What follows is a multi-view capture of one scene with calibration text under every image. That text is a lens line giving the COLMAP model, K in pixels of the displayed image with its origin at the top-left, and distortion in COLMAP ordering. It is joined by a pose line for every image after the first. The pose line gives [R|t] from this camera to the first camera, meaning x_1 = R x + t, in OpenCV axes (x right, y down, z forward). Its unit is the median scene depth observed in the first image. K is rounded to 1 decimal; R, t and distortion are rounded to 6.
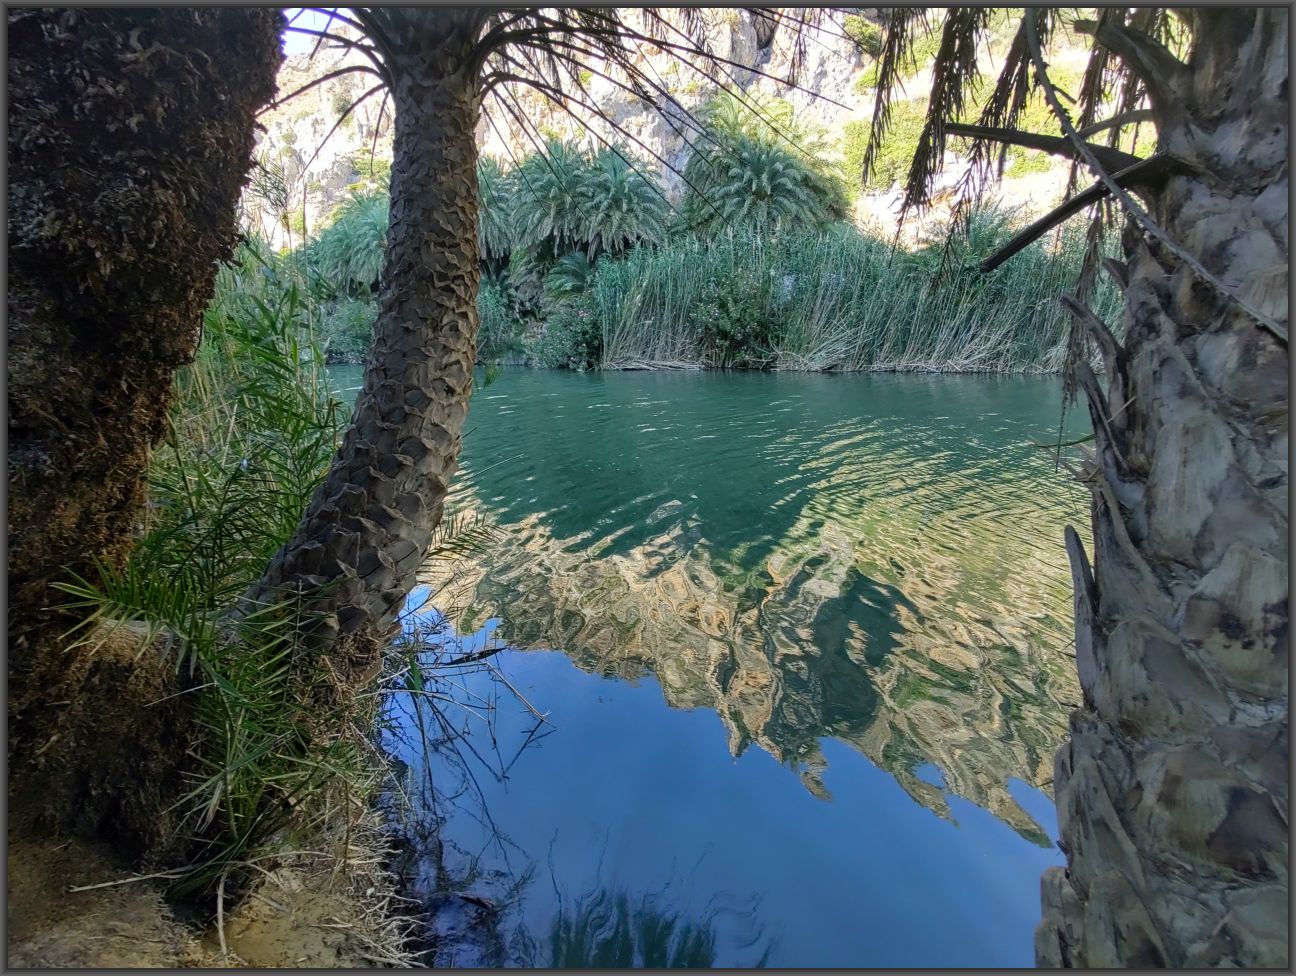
lens RADIAL K [[624.0, 0, 642.2], [0, 624.0, 481.3], [0, 0, 1]] dist [-0.001336, 0.002433]
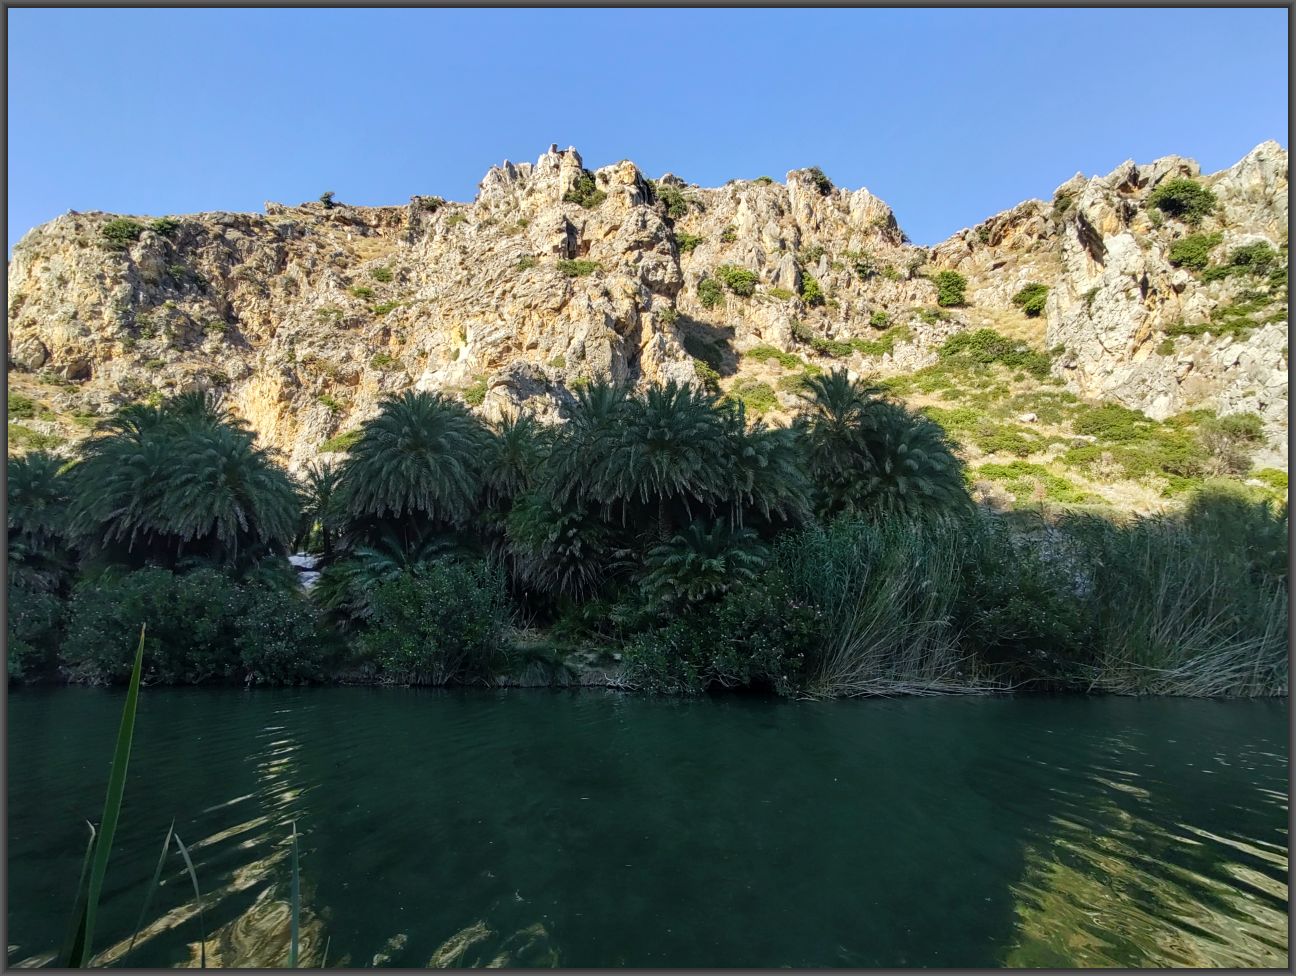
lens RADIAL K [[624.0, 0, 630.1], [0, 624.0, 486.4], [0, 0, 1]] dist [-0.001336, 0.002433]
pose [[0.874378, 0.130217, 0.467448, -0.275395], [0.094970, 0.898768, -0.428016, -0.064328], [-0.475862, 0.418641, 0.773496, 0.273676]]
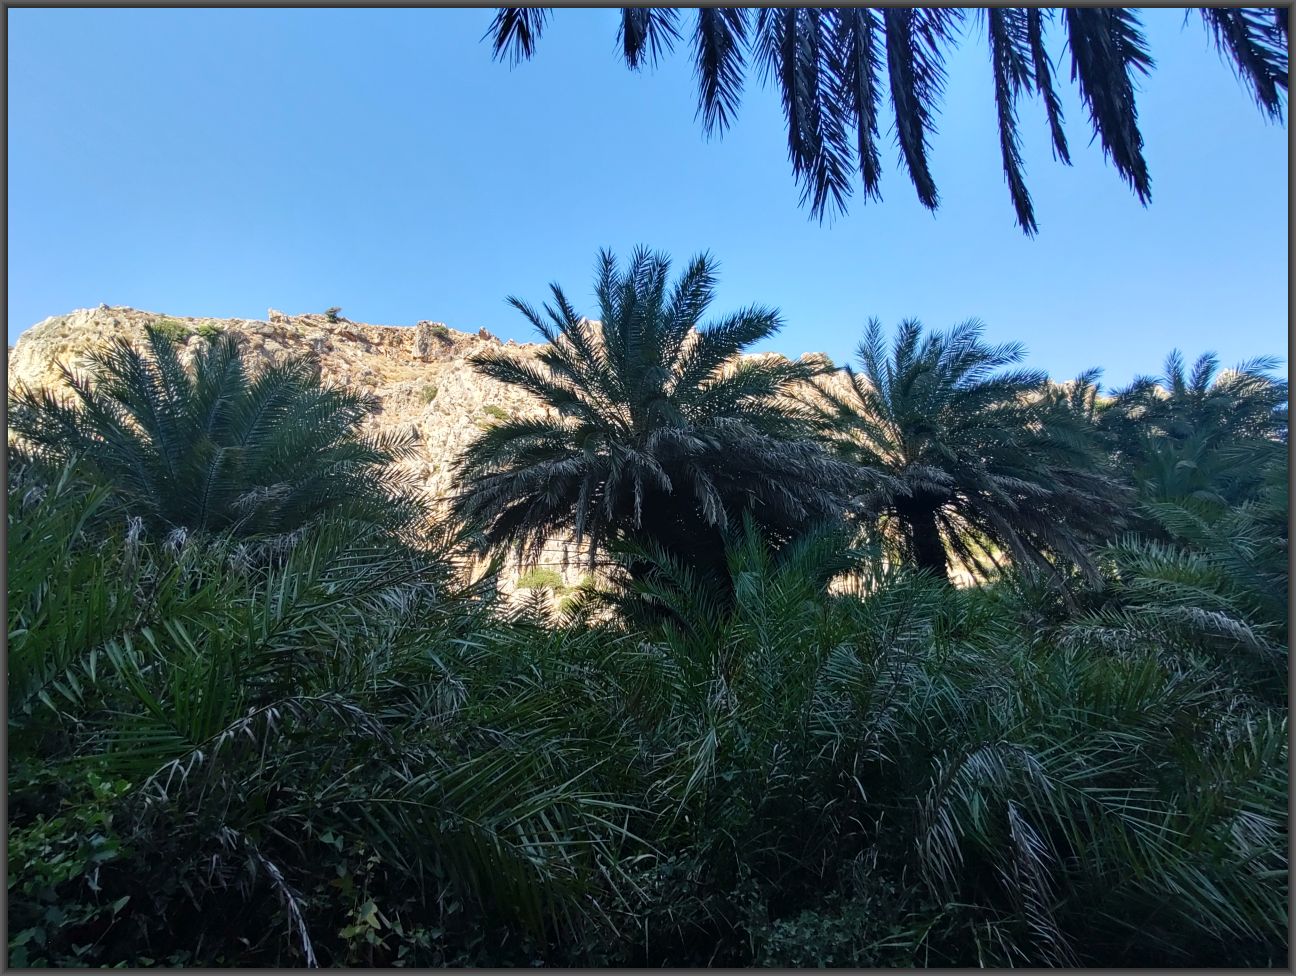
lens RADIAL K [[624.0, 0, 646.5], [0, 624.0, 498.8], [0, 0, 1]] dist [-0.001336, 0.002433]
pose [[0.721856, 0.251231, 0.644831, -0.992635], [0.187584, 0.825864, -0.531753, -0.121976], [-0.666135, 0.504809, 0.549028, 0.526106]]
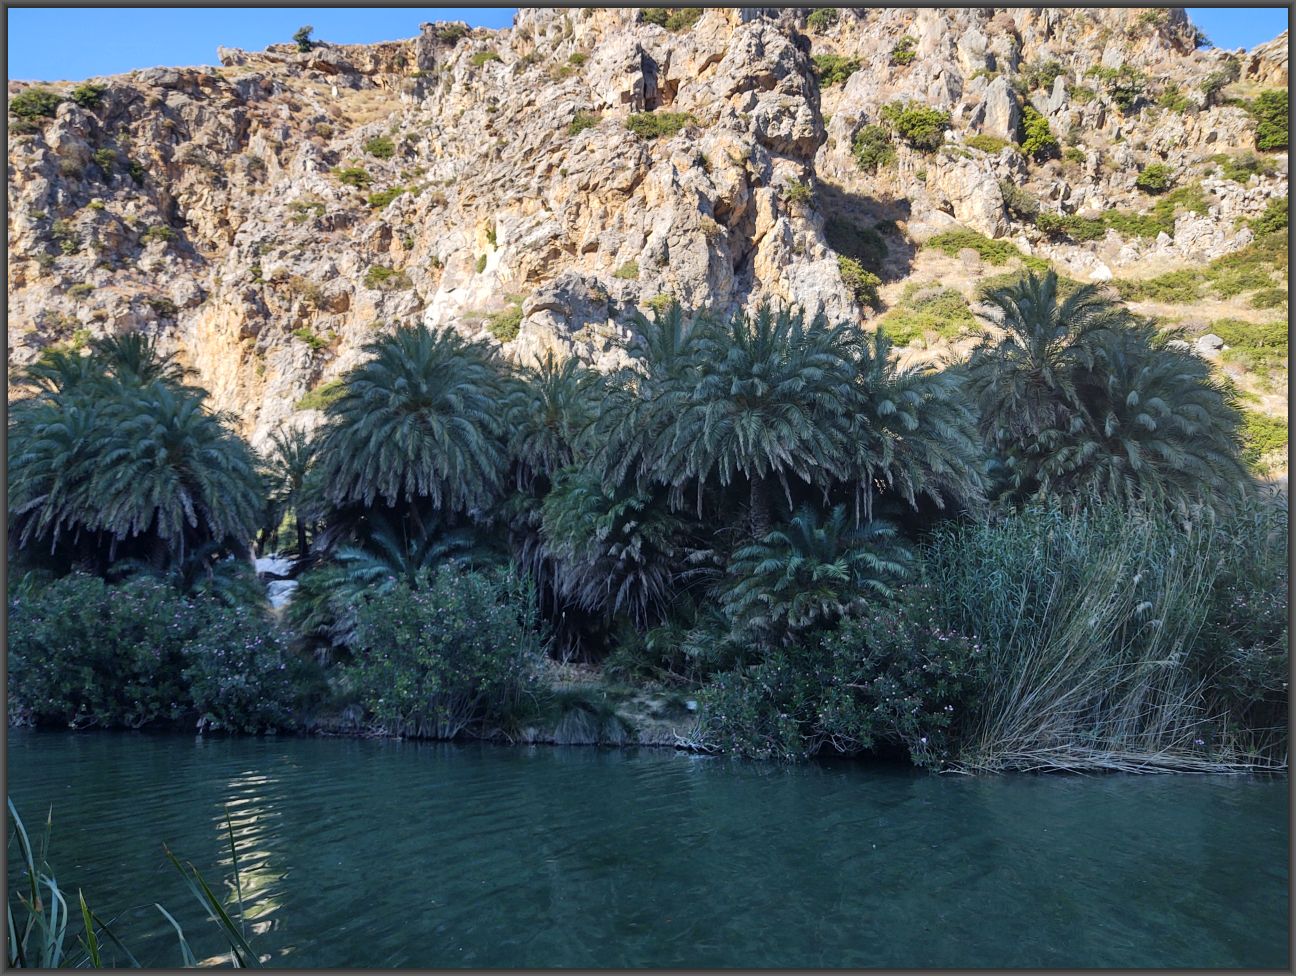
lens RADIAL K [[958.2, 0, 628.7], [0, 958.2, 479.8], [0, 0, 1]] dist [0.014868, -0.033617]
pose [[0.931014, 0.109210, 0.348263, -0.268247], [0.047048, 0.910315, -0.411233, -0.055420], [-0.361940, 0.399249, 0.842378, 0.242681]]
